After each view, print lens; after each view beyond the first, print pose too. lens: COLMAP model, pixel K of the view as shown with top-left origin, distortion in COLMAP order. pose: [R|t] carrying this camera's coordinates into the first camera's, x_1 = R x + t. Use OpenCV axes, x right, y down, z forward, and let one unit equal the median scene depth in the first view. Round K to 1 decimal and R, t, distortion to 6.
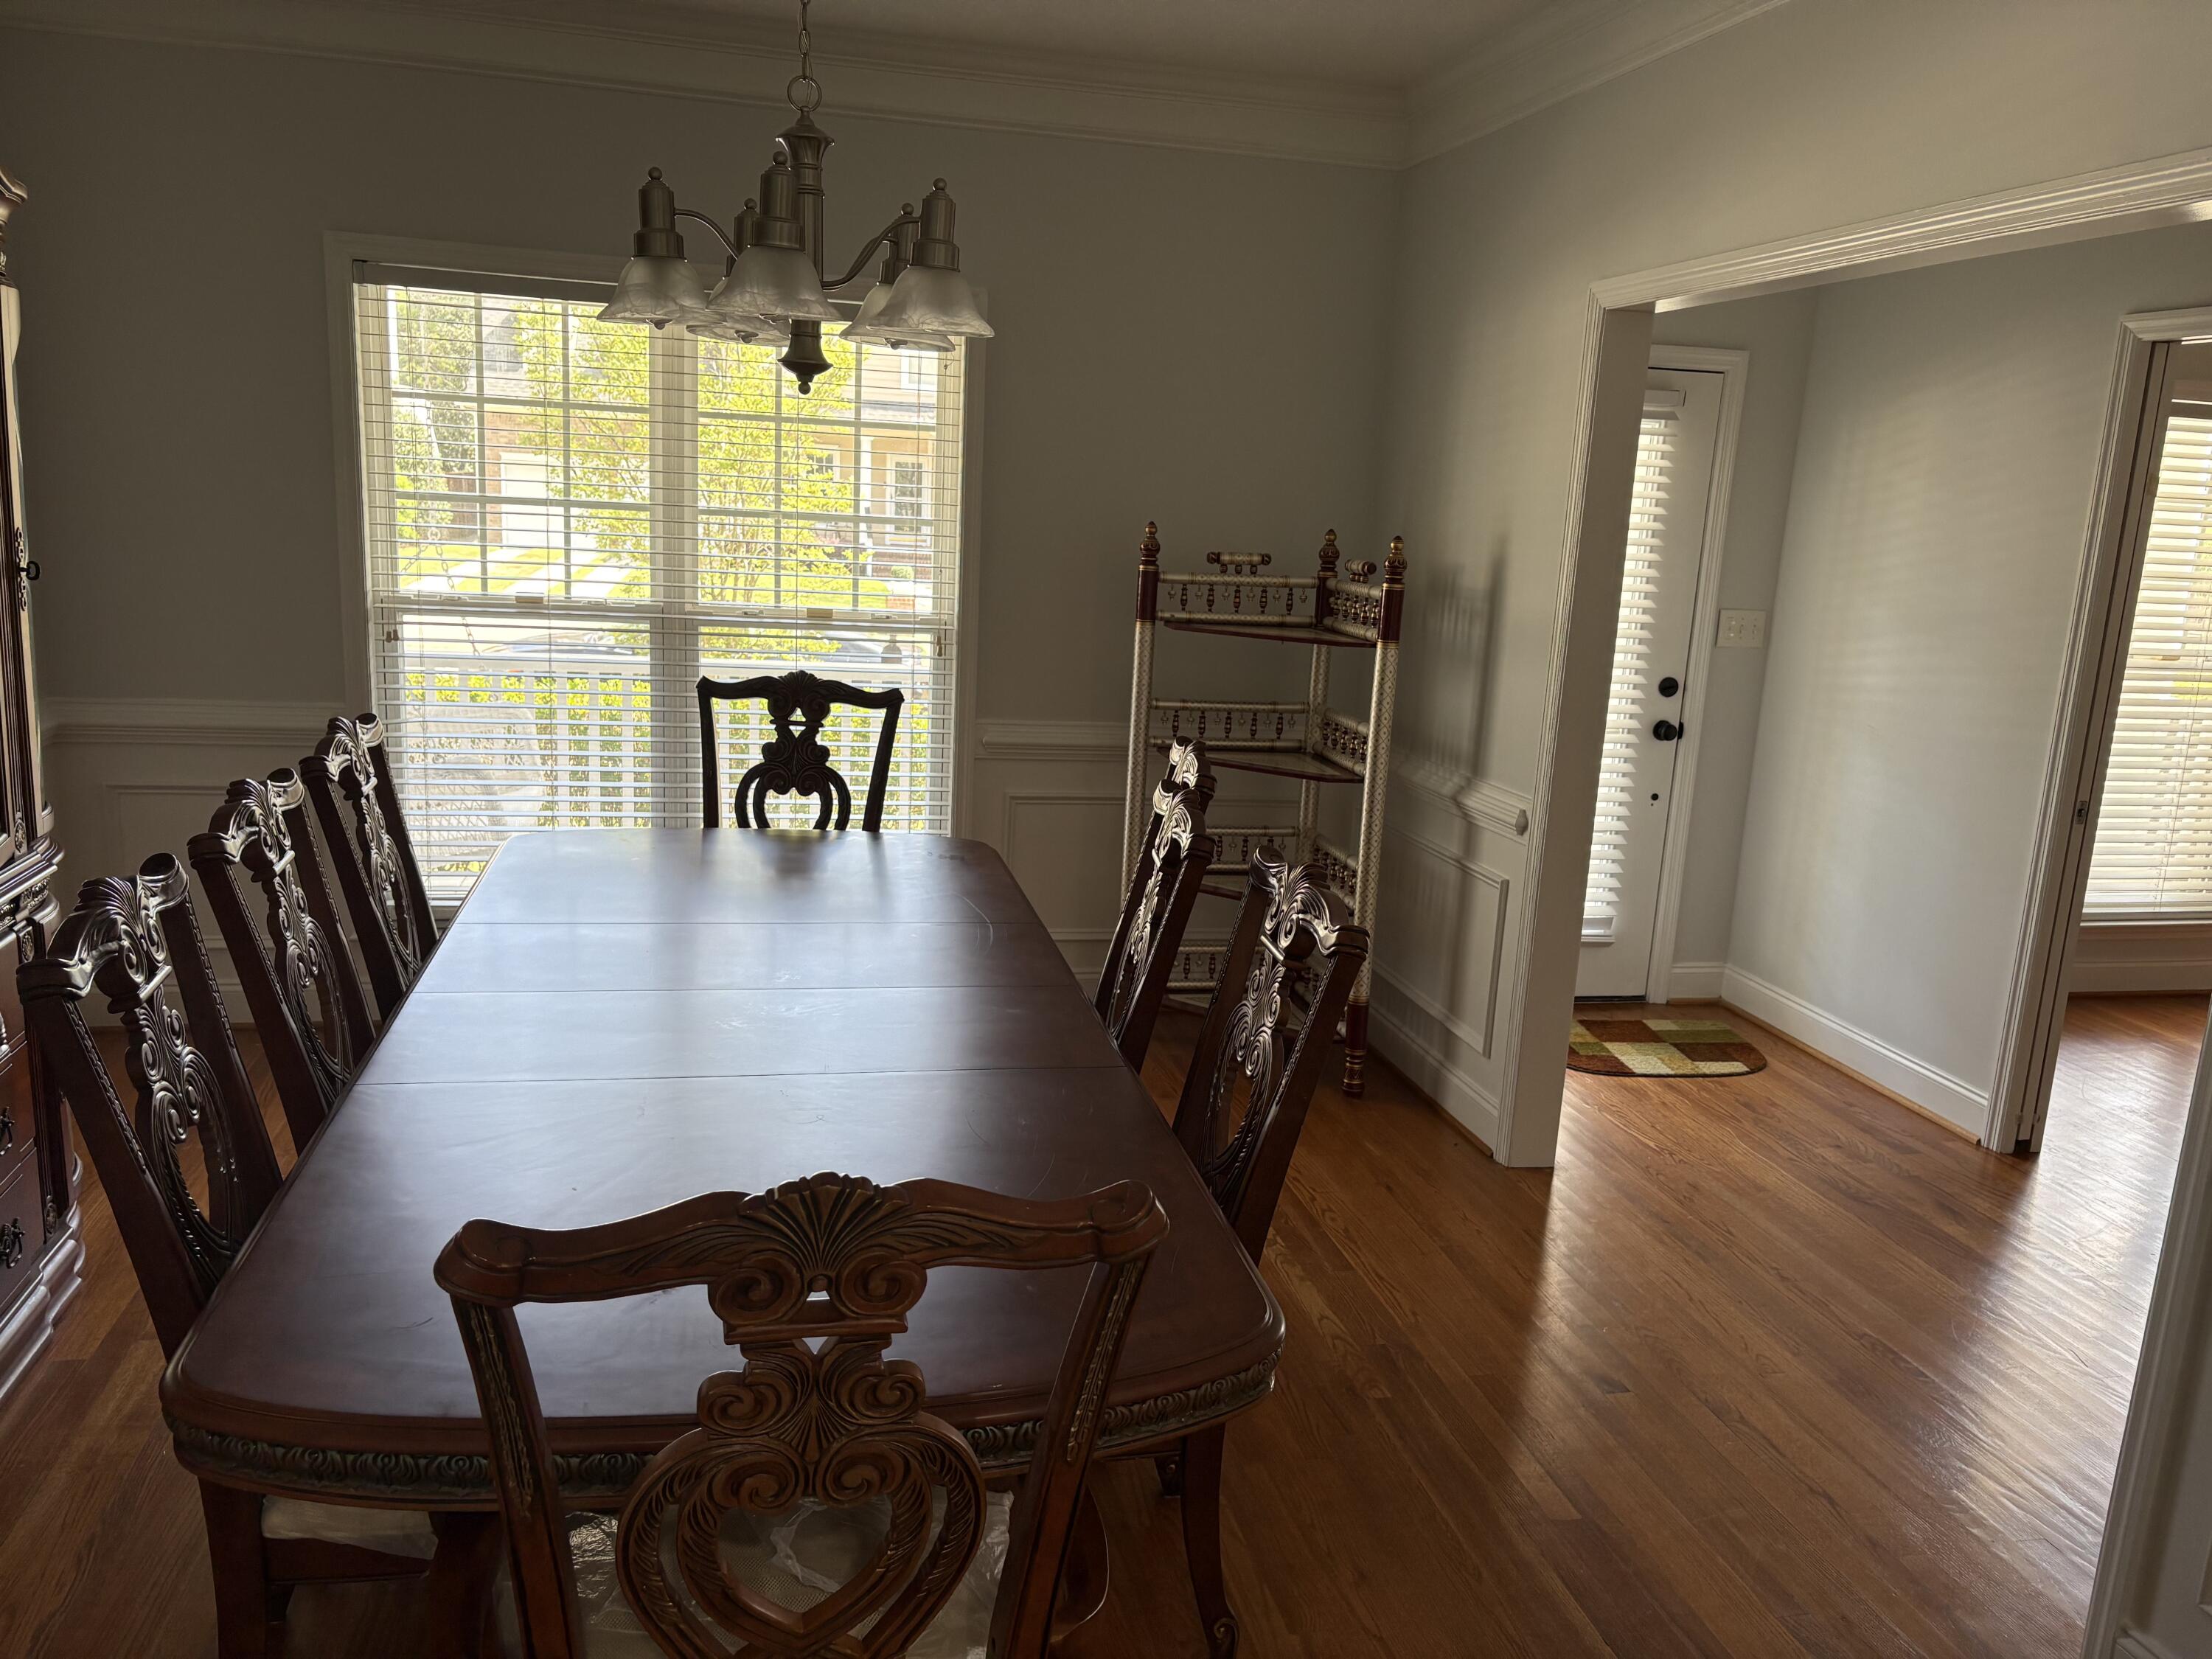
lens RADIAL K [[1669.0, 0, 1096.9], [0, 1669.0, 830.1], [0, 0, 1]] dist [0.039061, -0.005360]
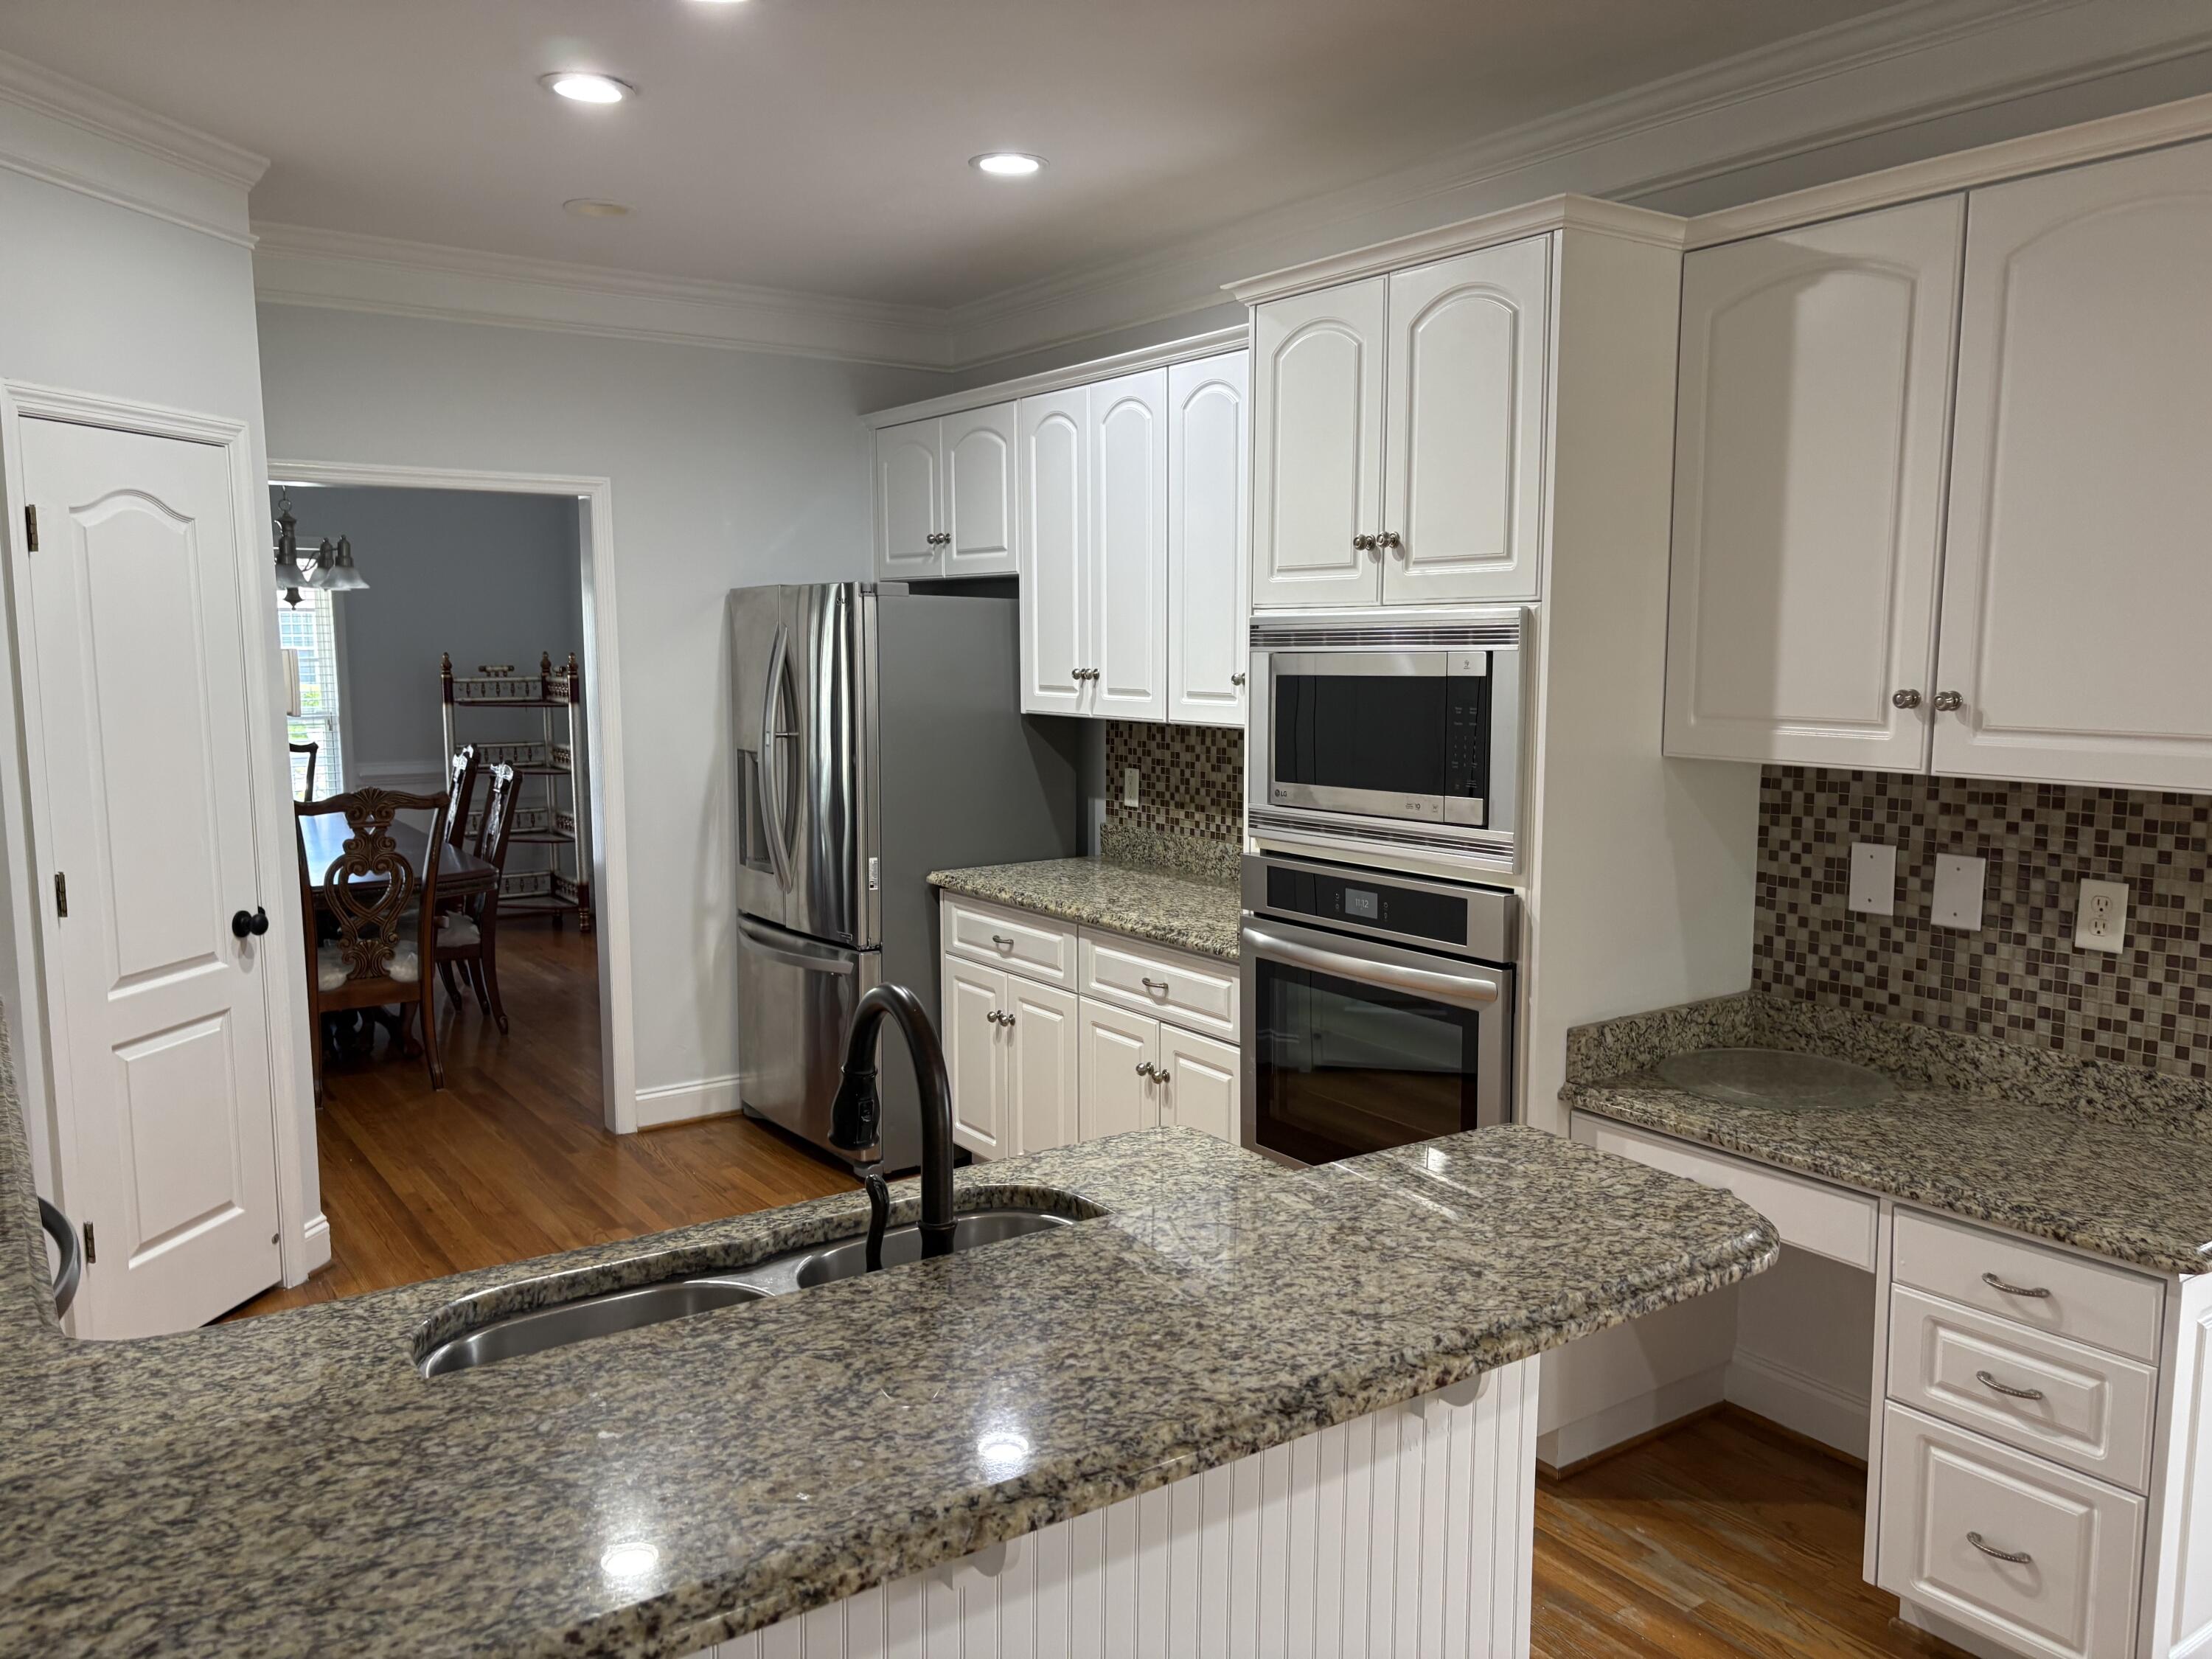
lens RADIAL K [[1669.0, 0, 1105.4], [0, 1669.0, 848.6], [0, 0, 1]] dist [0.039061, -0.005360]
pose [[0.923124, -0.100788, 0.371057, -0.007378], [0.123645, 0.991588, -0.038269, 0.224228], [-0.364078, 0.081207, 0.927821, -1.138699]]
